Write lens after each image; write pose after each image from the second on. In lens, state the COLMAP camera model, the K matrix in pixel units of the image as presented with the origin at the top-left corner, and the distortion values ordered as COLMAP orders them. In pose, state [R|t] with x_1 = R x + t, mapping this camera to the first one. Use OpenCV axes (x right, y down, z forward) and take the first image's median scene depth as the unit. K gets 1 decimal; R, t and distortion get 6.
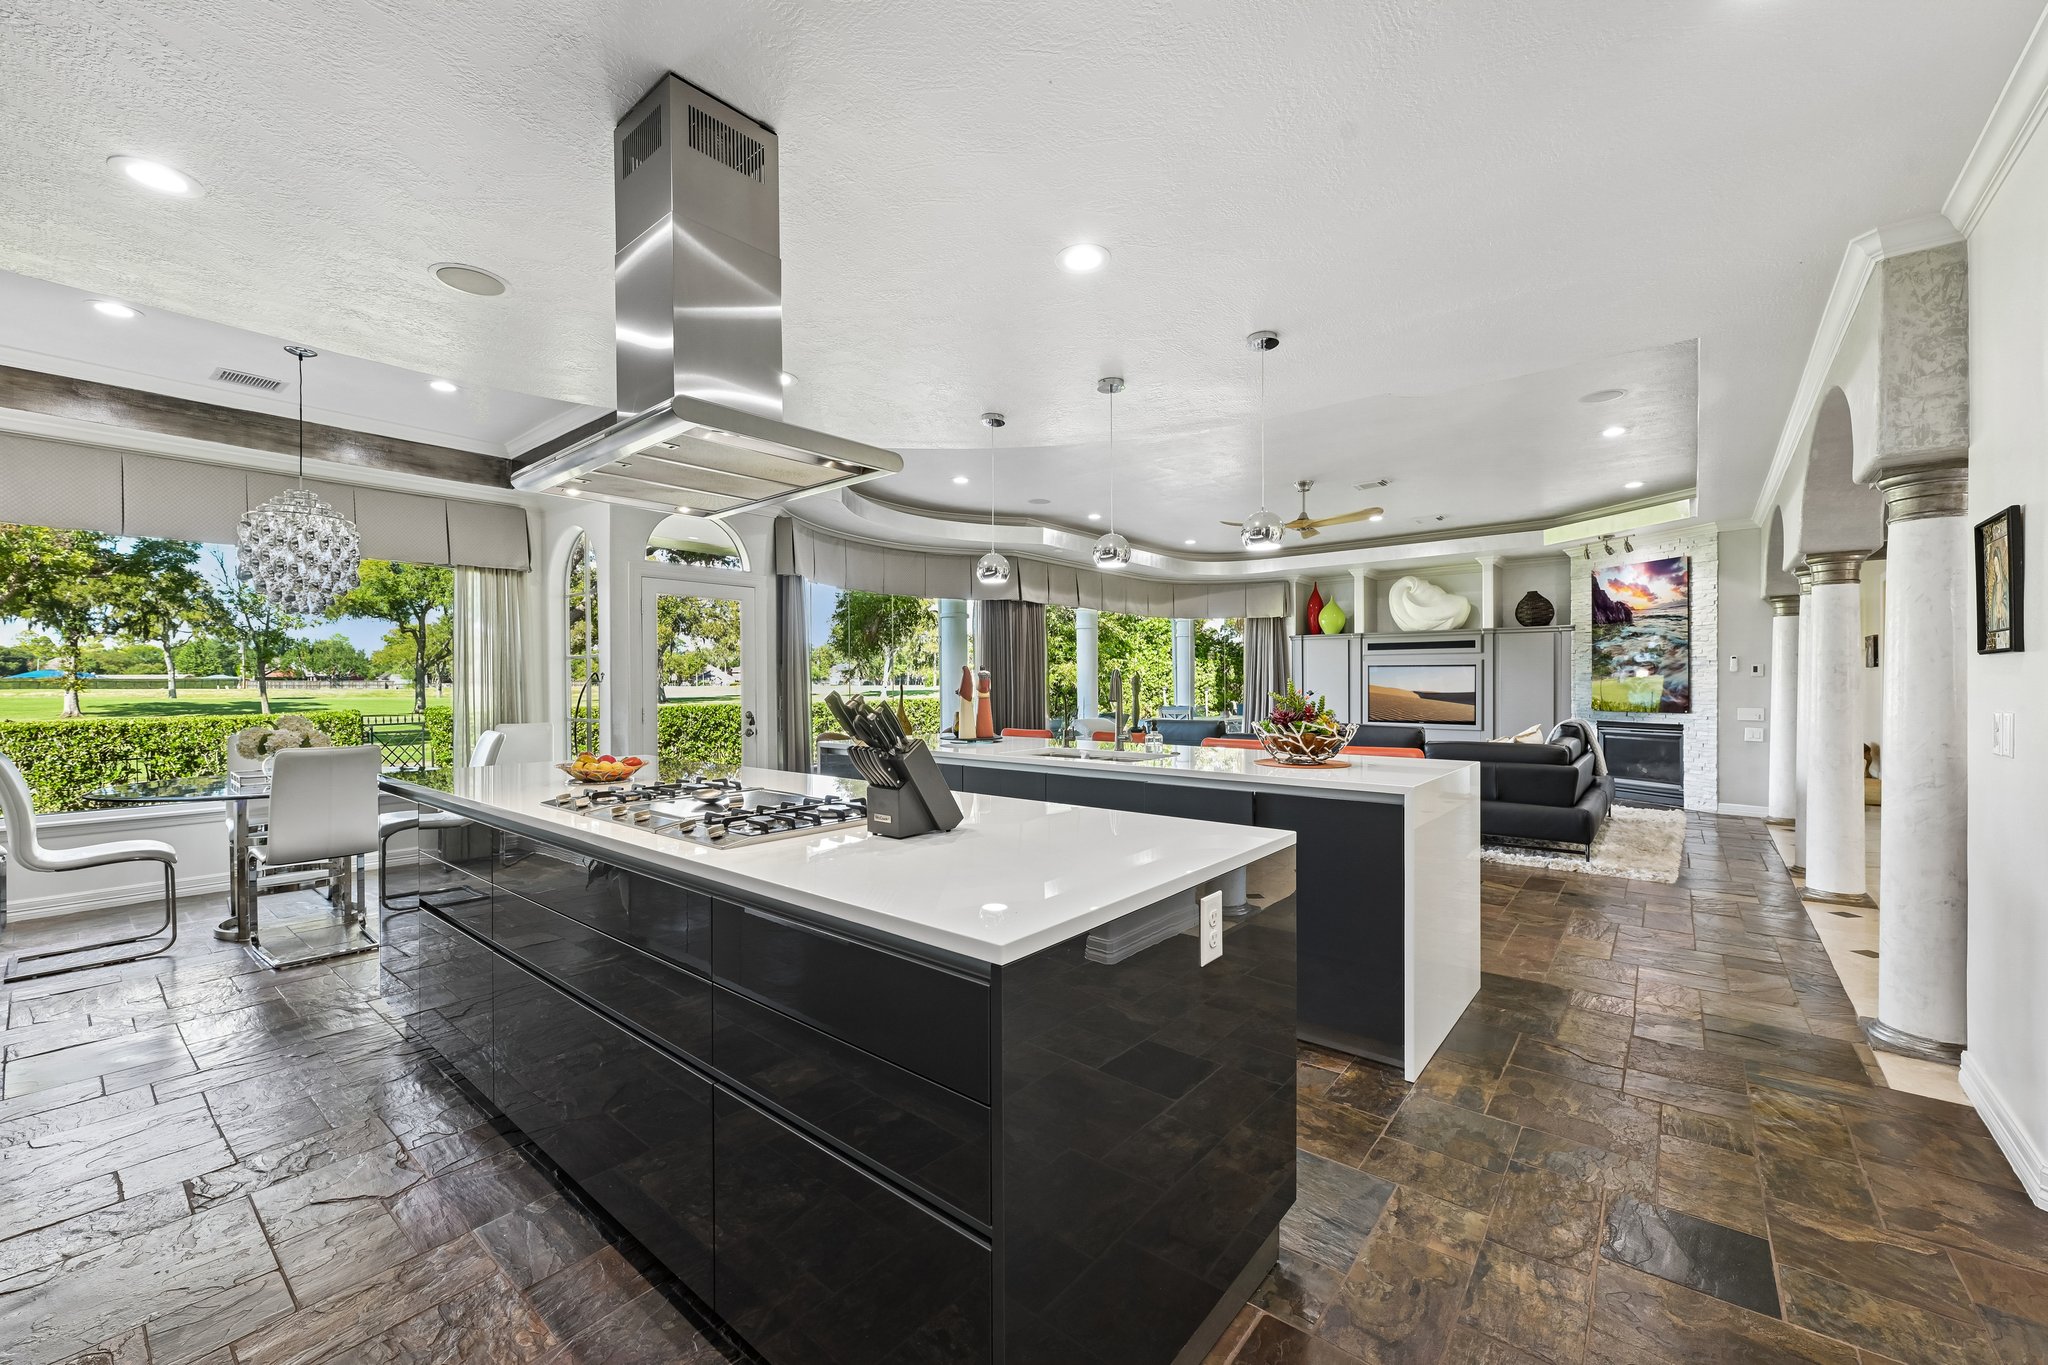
lens RADIAL K [[812.9, 0, 1027.3], [0, 812.9, 688.8], [0, 0, 1]] dist [-0.000840, 0.000117]
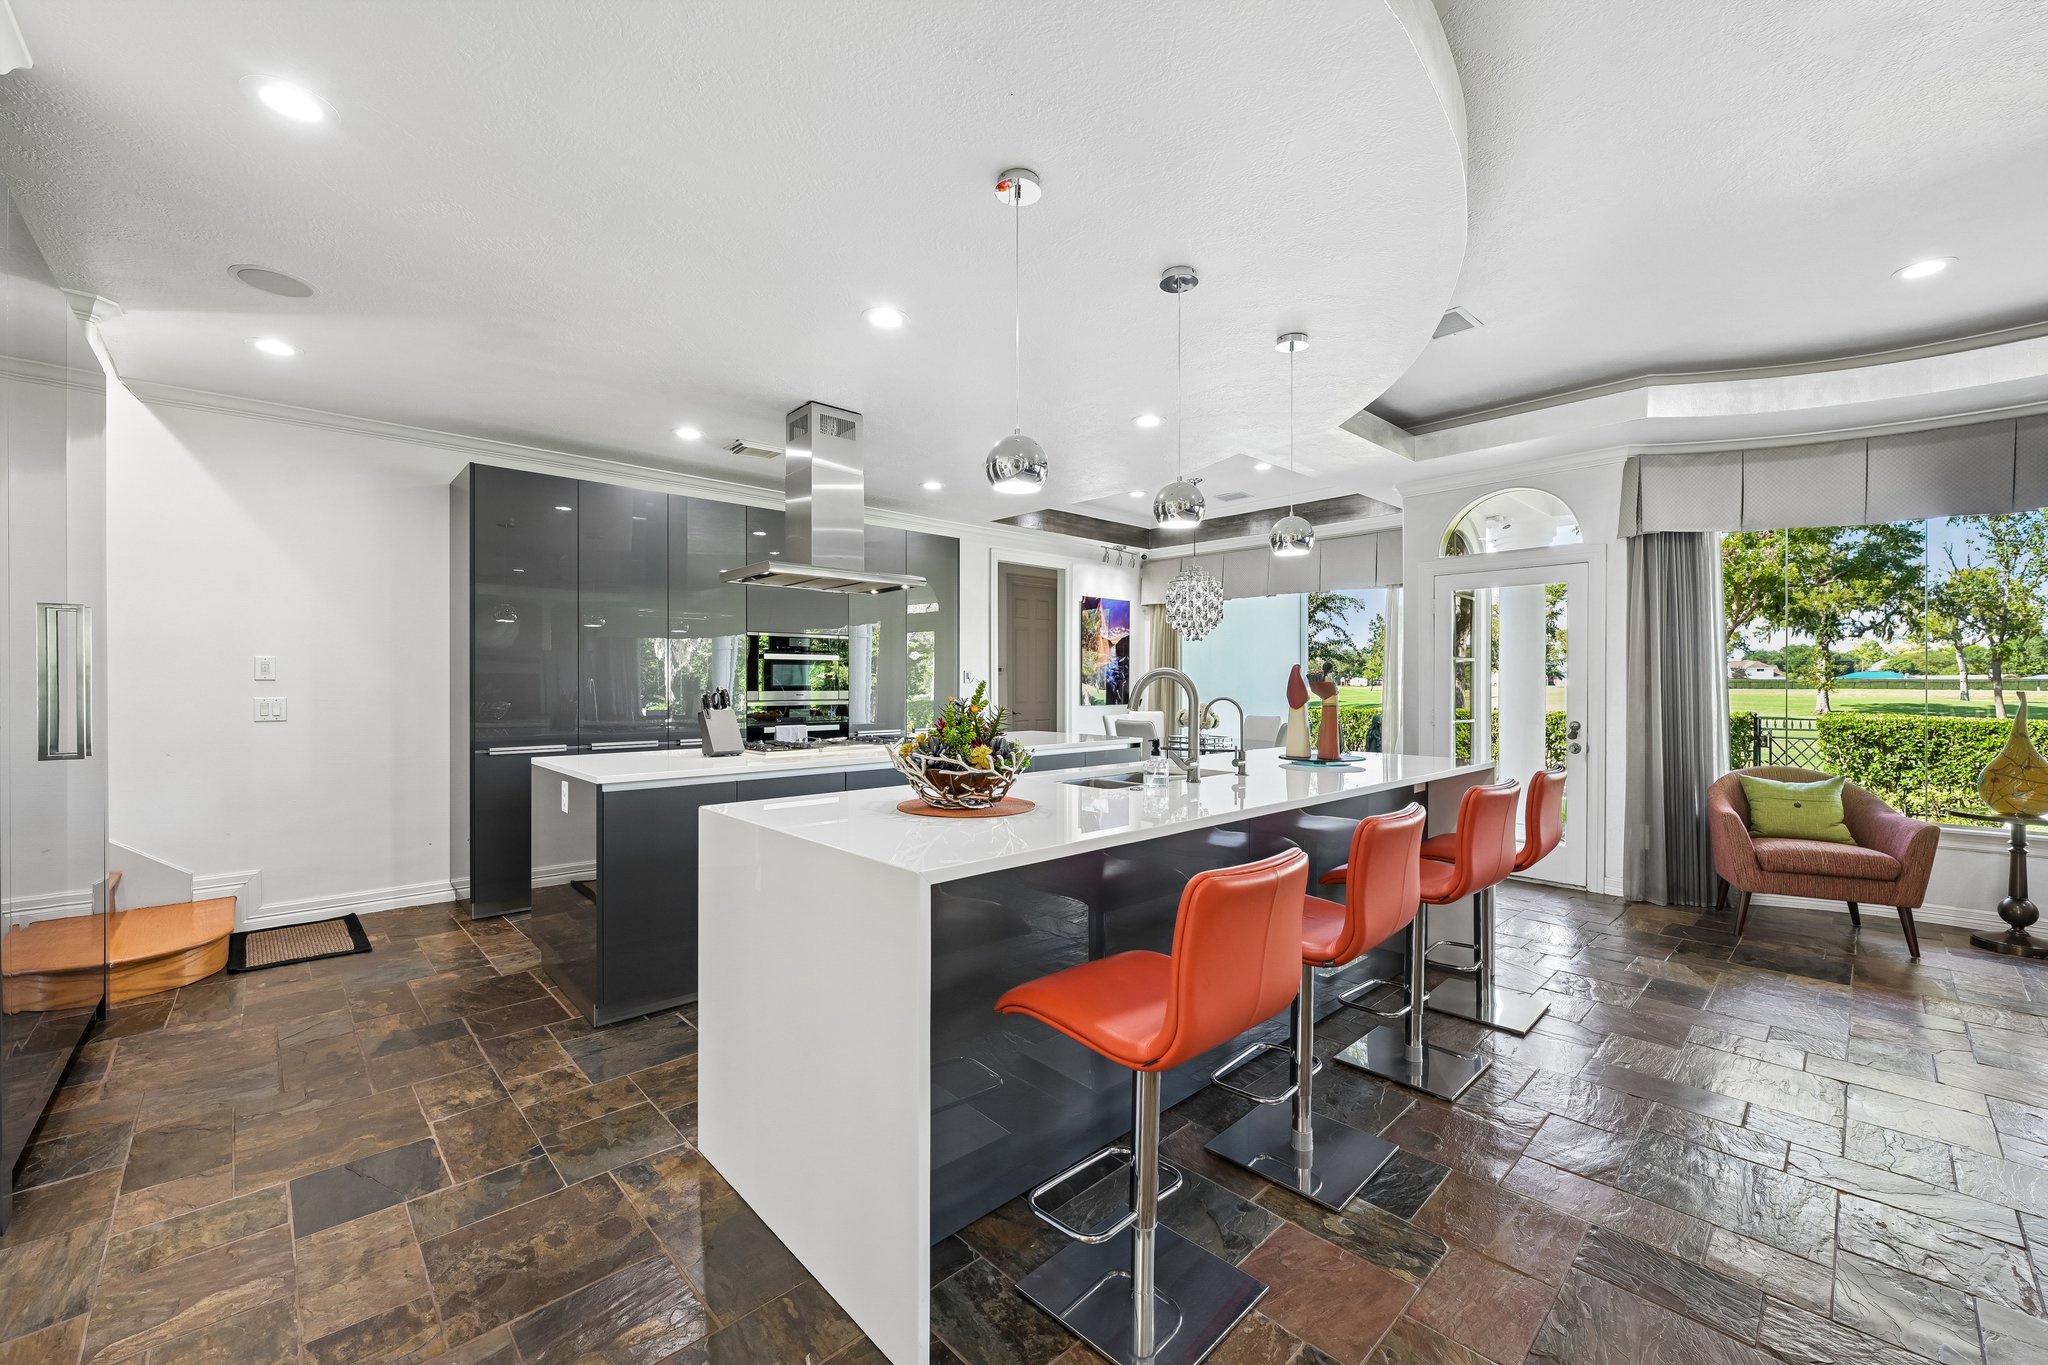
lens RADIAL K [[812.9, 0, 1021.3], [0, 812.9, 682.7], [0, 0, 1]] dist [-0.000840, 0.000117]
pose [[-0.137186, 0.002024, -0.990543, 0.341722], [-0.010190, 0.999942, 0.003454, -0.004503], [0.990493, 0.010568, -0.137157, 0.387266]]
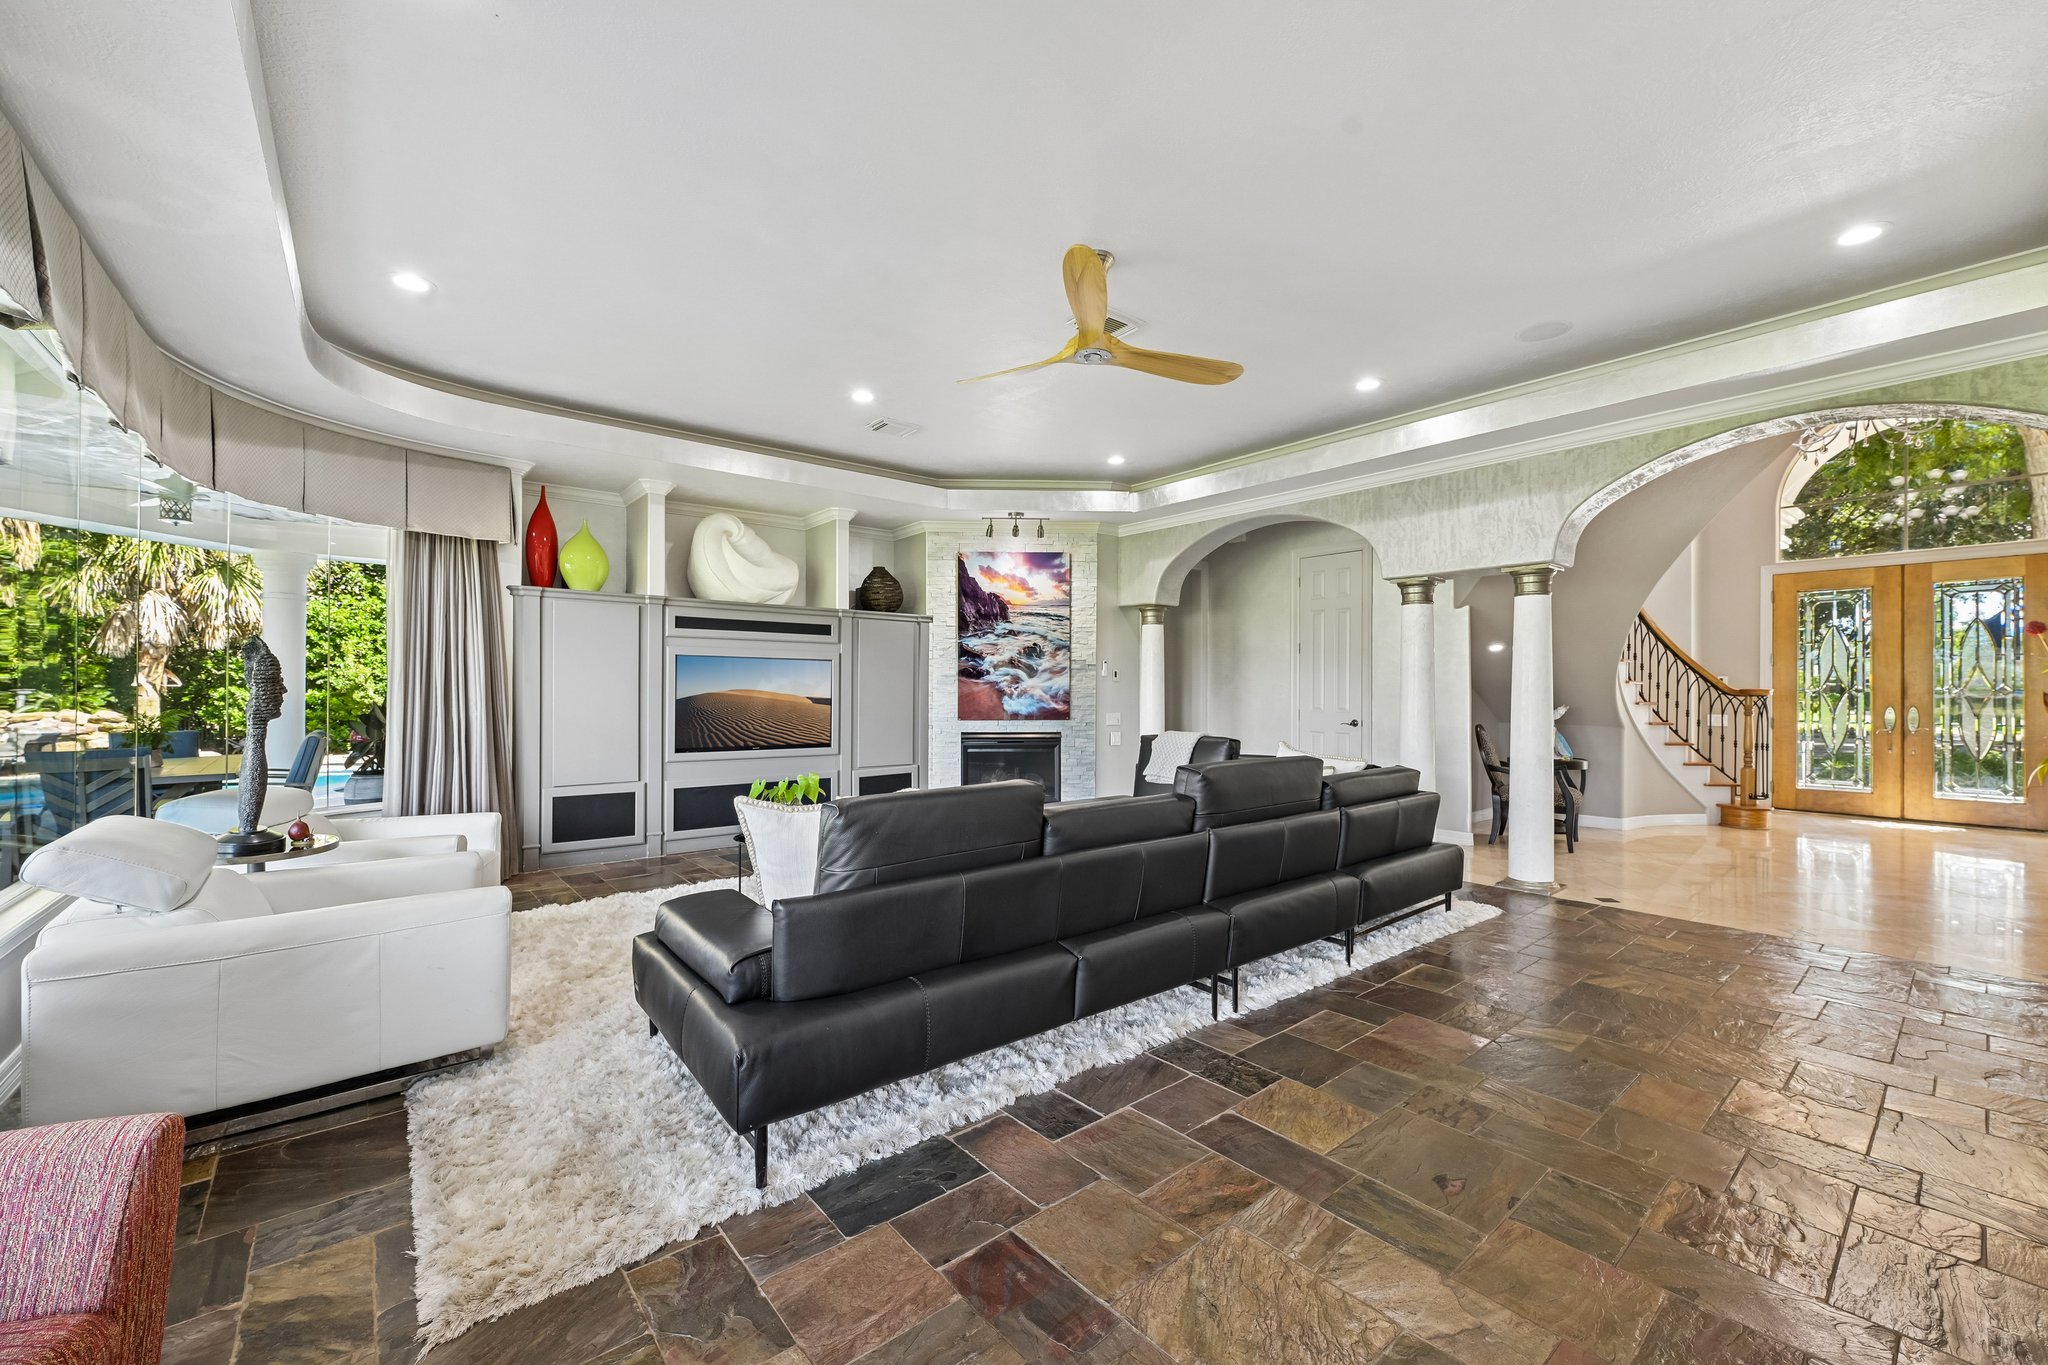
lens RADIAL K [[812.9, 0, 1024.8], [0, 812.9, 685.3], [0, 0, 1]] dist [-0.000840, 0.000117]
pose [[0.200499, 0.009624, 0.979647, -0.094974], [0.003712, 0.999937, -0.010583, -0.000197], [-0.979687, 0.005758, 0.200451, 0.696930]]
